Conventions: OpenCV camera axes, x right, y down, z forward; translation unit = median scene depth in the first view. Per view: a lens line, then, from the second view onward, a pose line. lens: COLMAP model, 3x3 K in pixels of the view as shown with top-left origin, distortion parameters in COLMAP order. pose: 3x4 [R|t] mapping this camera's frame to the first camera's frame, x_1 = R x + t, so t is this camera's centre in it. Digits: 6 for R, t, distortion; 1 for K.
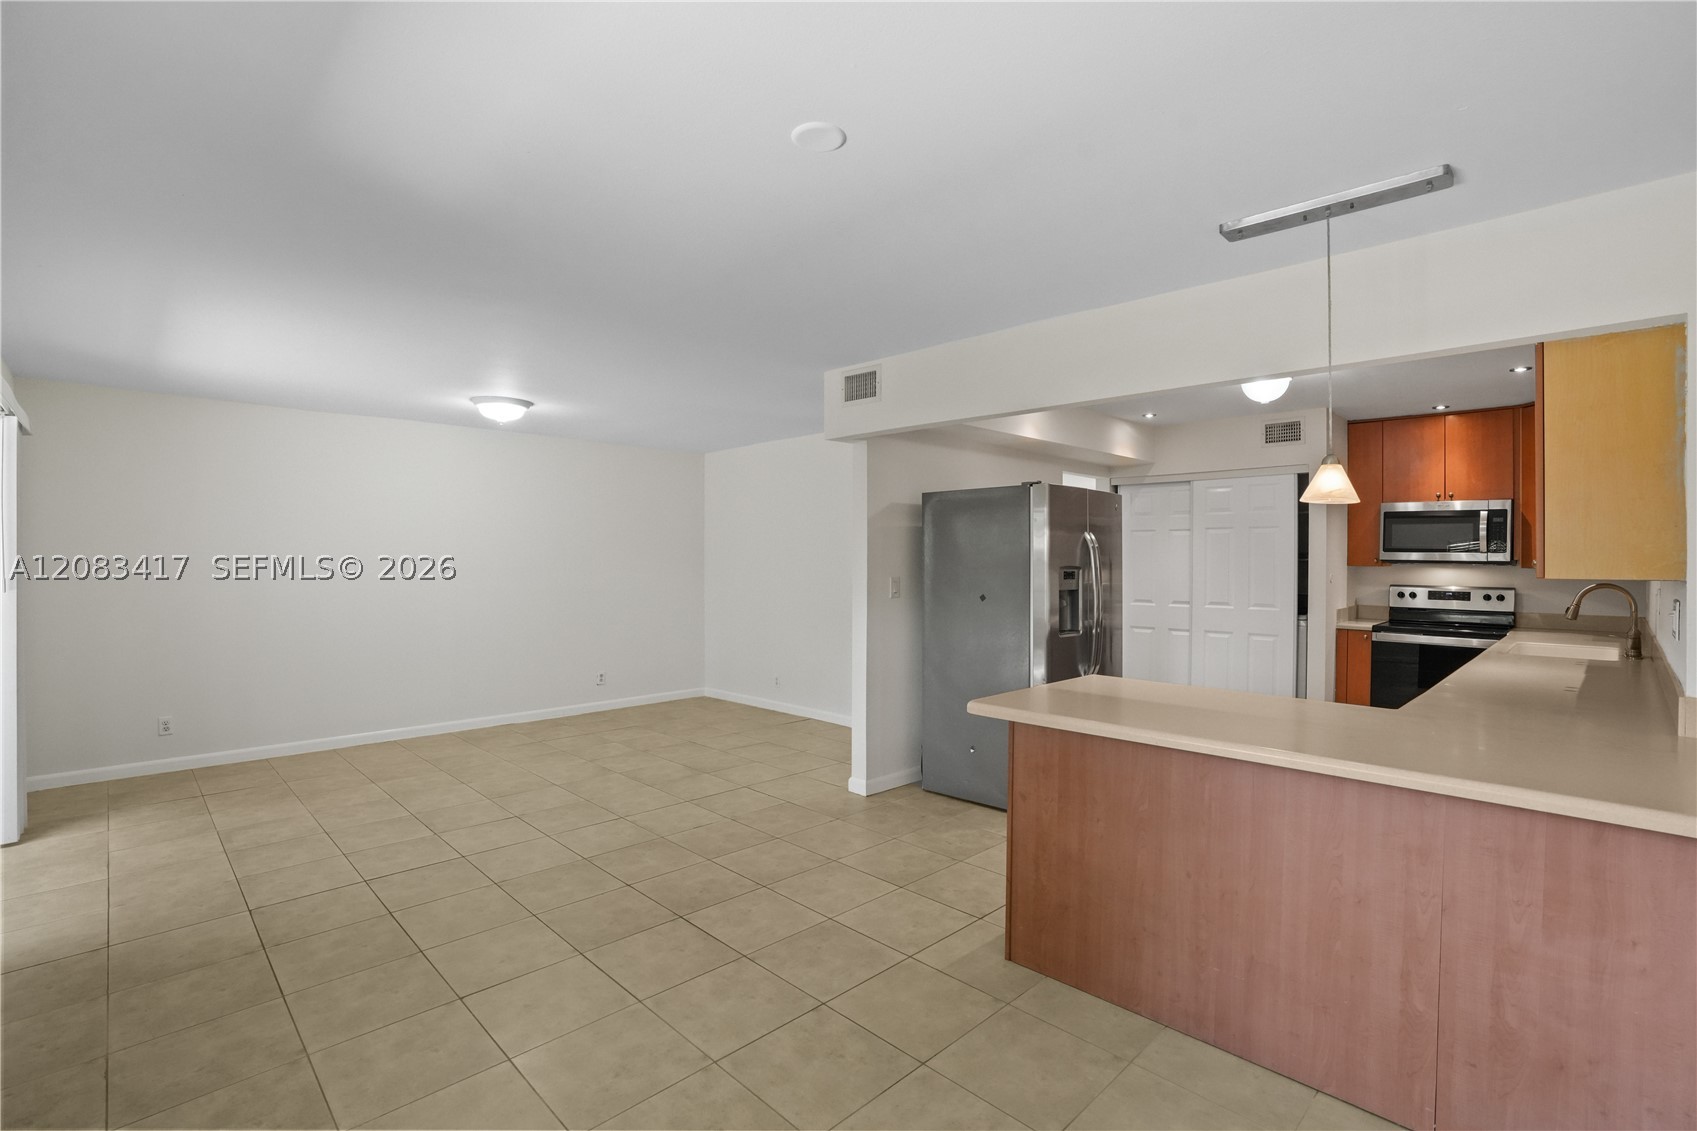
lens RADIAL K [[782.7, 0, 858.3], [0, 782.7, 564.8], [0, 0, 1]] dist [-0.059093, 0.018099]
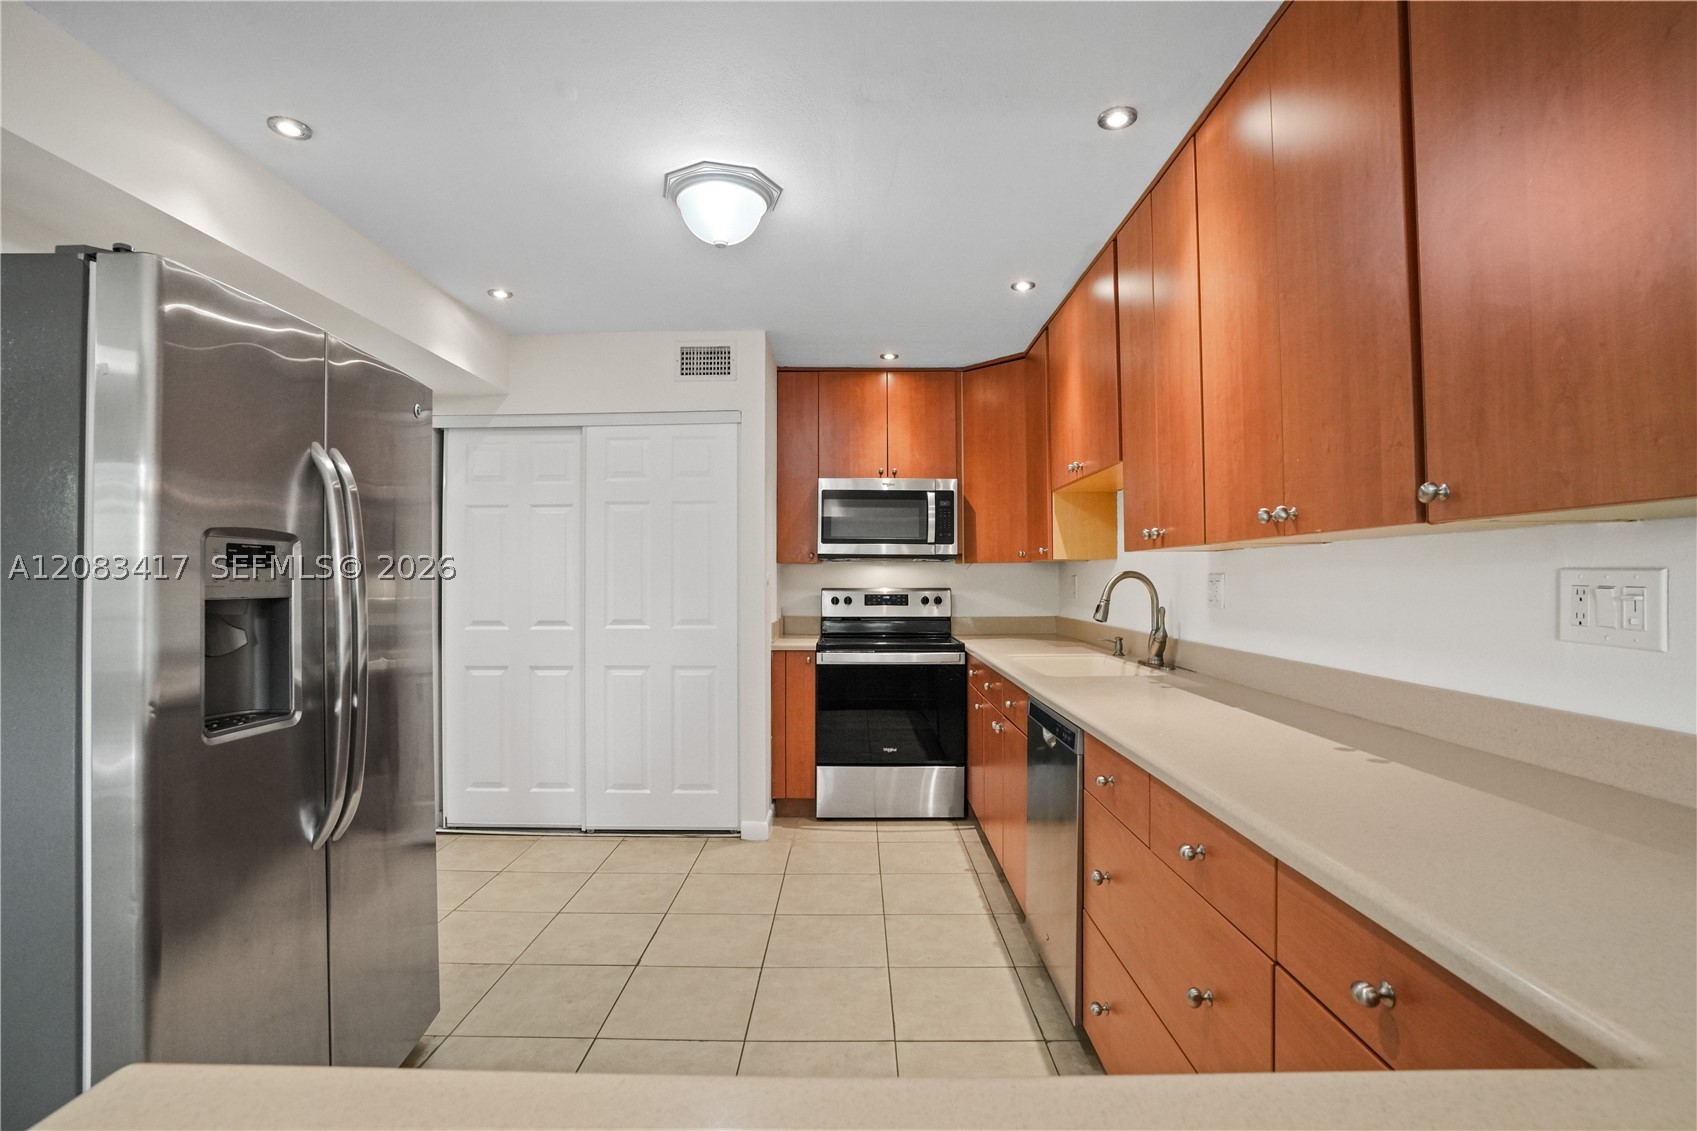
lens RADIAL K [[782.7, 0, 858.3], [0, 782.7, 564.8], [0, 0, 1]] dist [-0.059093, 0.018099]
pose [[0.706513, 0.006206, 0.707673, 0.175680], [0.013140, 0.999674, -0.021886, 0.021835], [-0.707578, 0.024761, 0.706201, 0.448913]]
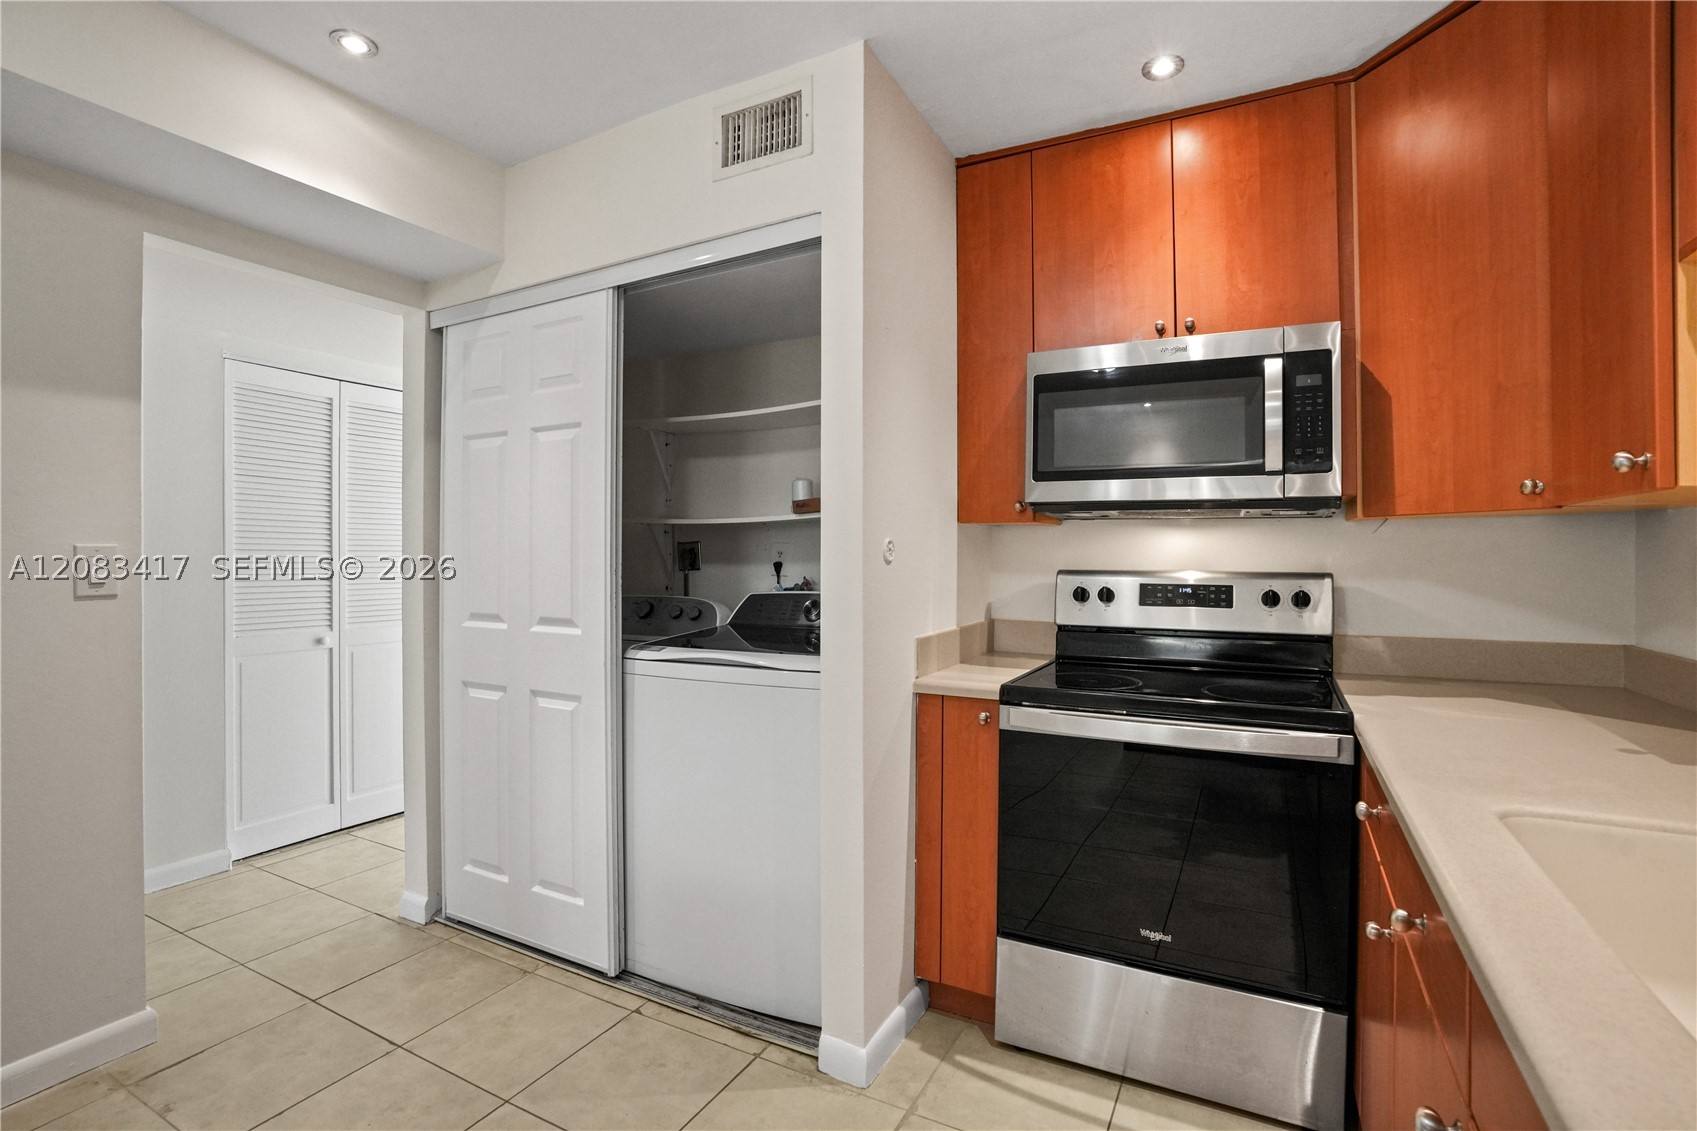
lens RADIAL K [[793.2, 0, 863.3], [0, 793.2, 551.0], [0, 0, 1]] dist [-0.065188, 0.019590]
pose [[0.953468, -0.000418, 0.301495, 0.507741], [0.003963, 0.999930, -0.011147, 0.021811], [-0.301470, 0.011823, 0.953403, 0.678682]]
